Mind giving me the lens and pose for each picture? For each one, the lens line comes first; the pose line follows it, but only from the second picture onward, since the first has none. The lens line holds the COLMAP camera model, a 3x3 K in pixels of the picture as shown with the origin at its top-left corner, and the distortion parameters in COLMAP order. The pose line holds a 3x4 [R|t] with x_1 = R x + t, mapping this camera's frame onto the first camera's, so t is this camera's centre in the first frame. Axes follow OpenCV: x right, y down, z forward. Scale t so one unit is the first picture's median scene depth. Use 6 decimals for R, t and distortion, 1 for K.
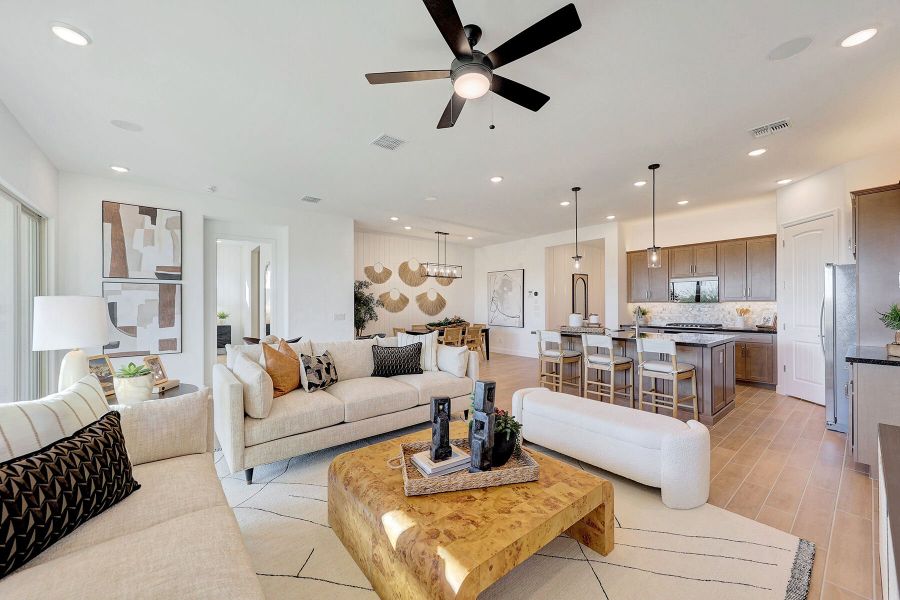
lens RADIAL K [[340.6, 0, 447.4], [0, 340.6, 304.1], [0, 0, 1]] dist [0.008698, -0.000004]
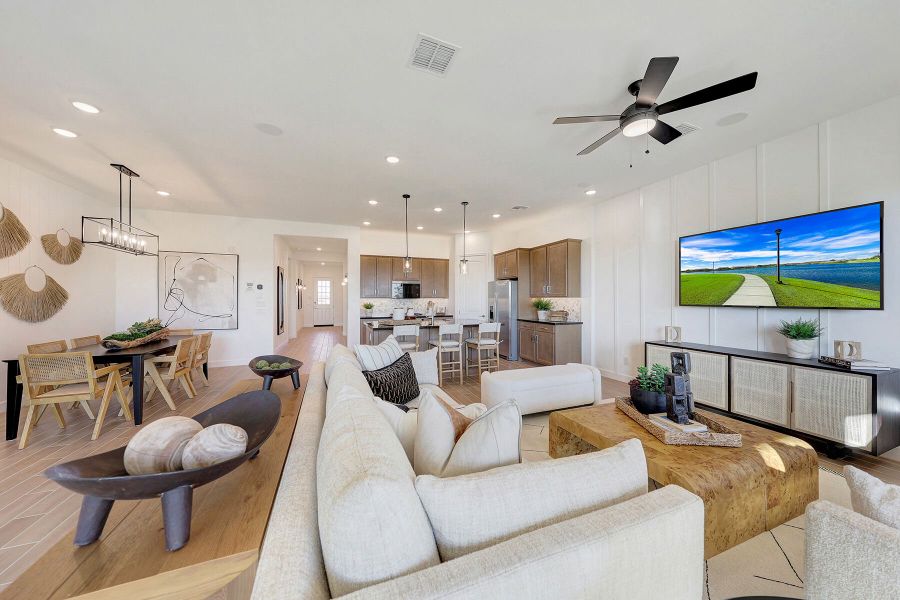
lens RADIAL K [[303.5, 0, 451.5], [0, 303.5, 297.8], [0, 0, 1]] dist [-0.000764, -0.000112]
pose [[0.303966, 0.008267, 0.952647, -0.445638], [-0.000907, 0.999964, -0.008388, 0.003212], [-0.952682, 0.001685, 0.303963, 0.484026]]
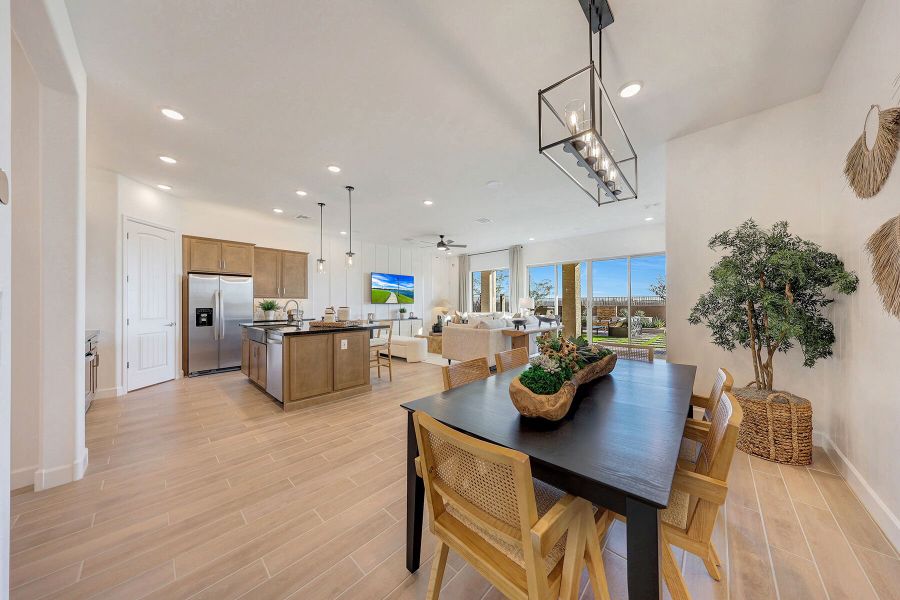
lens RADIAL K [[282.2, 0, 450.7], [0, 282.2, 301.6], [0, 0, 1]] dist [0.000072, -0.000037]
pose [[-0.990272, 0.006070, -0.139009, 0.167138], [0.007249, 0.999942, -0.007977, 0.018489], [0.138953, -0.008907, -0.990259, 1.641571]]
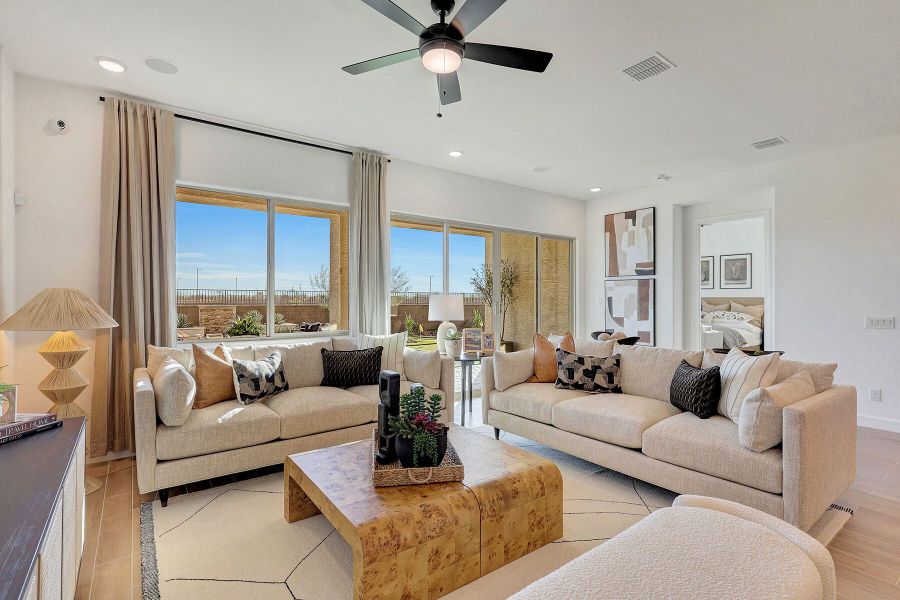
lens RADIAL K [[427.0, 0, 448.1], [0, 427.0, 297.1], [0, 0, 1]] dist [0.003593, 0.000814]
pose [[-0.046287, -0.000846, -0.998928, 0.448187], [-0.003016, 0.999995, -0.000707, -0.001305], [0.998924, 0.002980, -0.046290, 0.394740]]
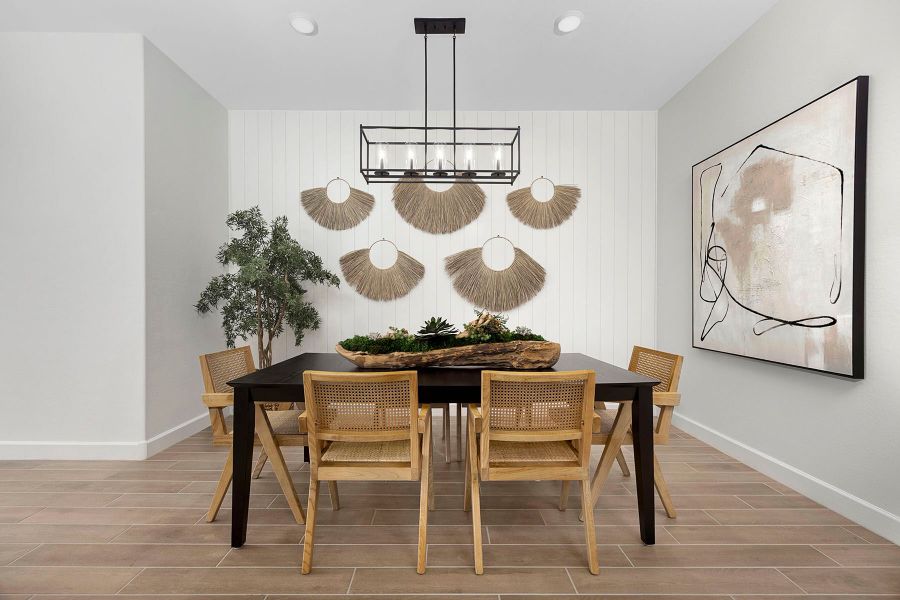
lens RADIAL K [[383.4, 0, 446.5], [0, 383.4, 305.1], [0, 0, 1]] dist [0.016712, -0.000057]
pose [[0.782268, 0.006014, -0.622914, 0.270050], [-0.001189, 0.999966, 0.008161, 0.038443], [0.622941, -0.005644, 0.782248, 1.032123]]
